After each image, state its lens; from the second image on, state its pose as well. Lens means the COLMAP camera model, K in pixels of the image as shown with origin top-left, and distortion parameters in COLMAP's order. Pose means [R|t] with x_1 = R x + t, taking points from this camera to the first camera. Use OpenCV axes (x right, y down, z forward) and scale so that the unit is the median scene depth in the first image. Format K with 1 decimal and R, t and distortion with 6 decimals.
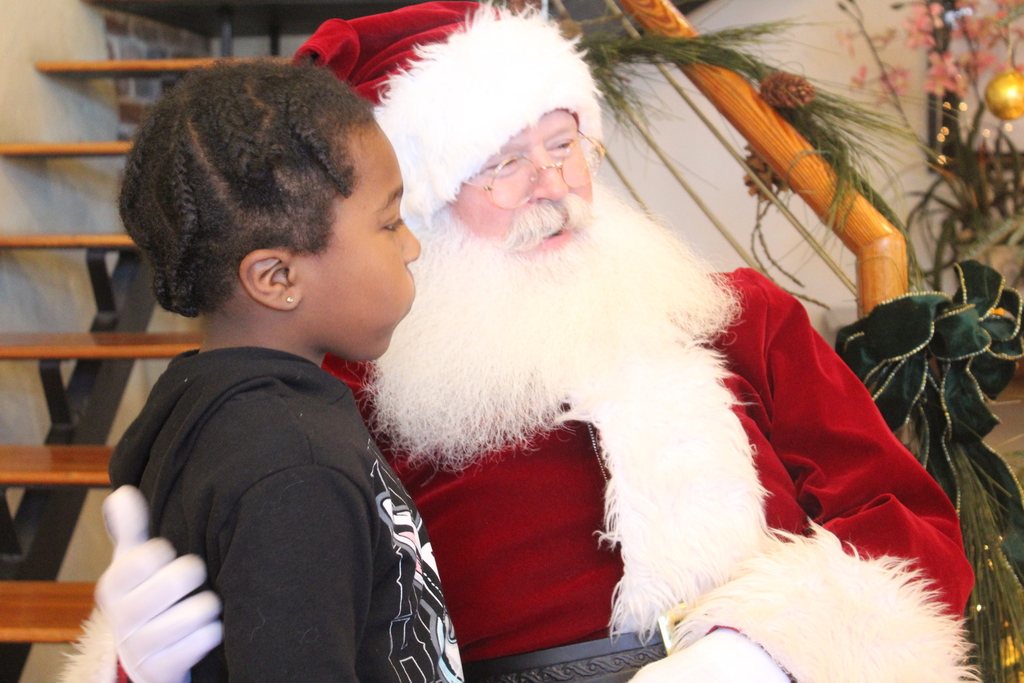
lens RADIAL K [[1765.3, 0, 513.0], [0, 1765.3, 344.9], [0, 0, 1]] dist [-0.038086, 0.000000]
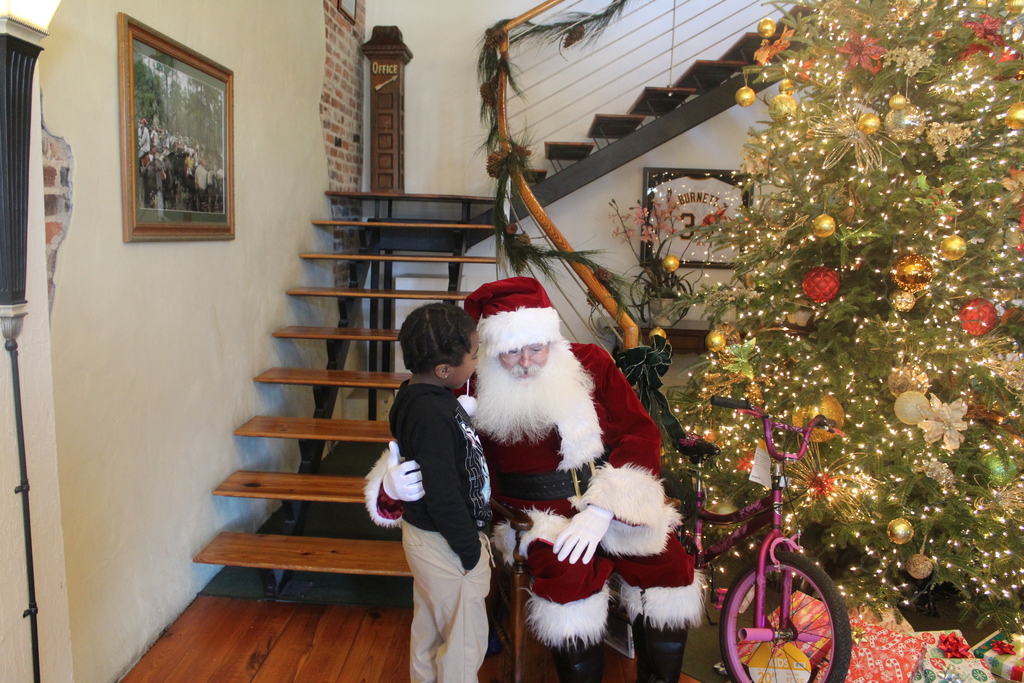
lens RADIAL K [[843.0, 0, 513.3], [0, 843.0, 347.7], [0, 0, 1]] dist [-0.147155, 0.122048]
pose [[0.995129, 0.028906, 0.094252, -0.138340], [-0.034306, 0.997830, 0.056191, -0.087651], [-0.092423, -0.059150, 0.993961, -0.483639]]
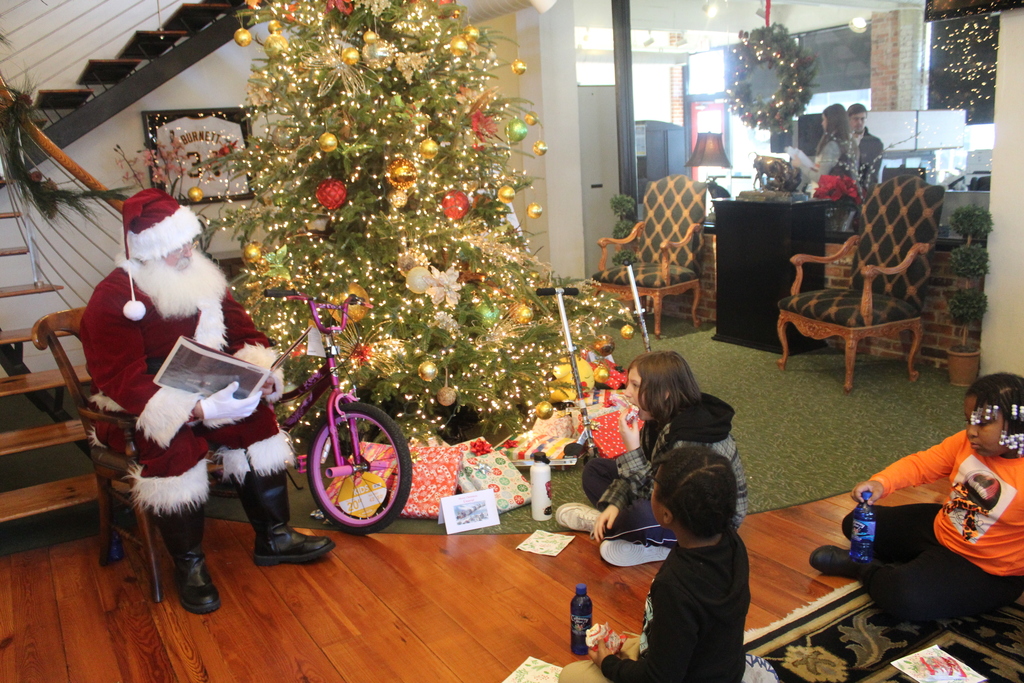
lens RADIAL K [[843.0, 0, 507.0], [0, 843.0, 346.5], [0, 0, 1]] dist [-0.147155, 0.122048]
pose [[0.779986, -0.163203, 0.604142, -0.291048], [0.097907, 0.985331, 0.139774, -0.027033], [-0.618091, -0.049872, 0.784523, -0.700817]]
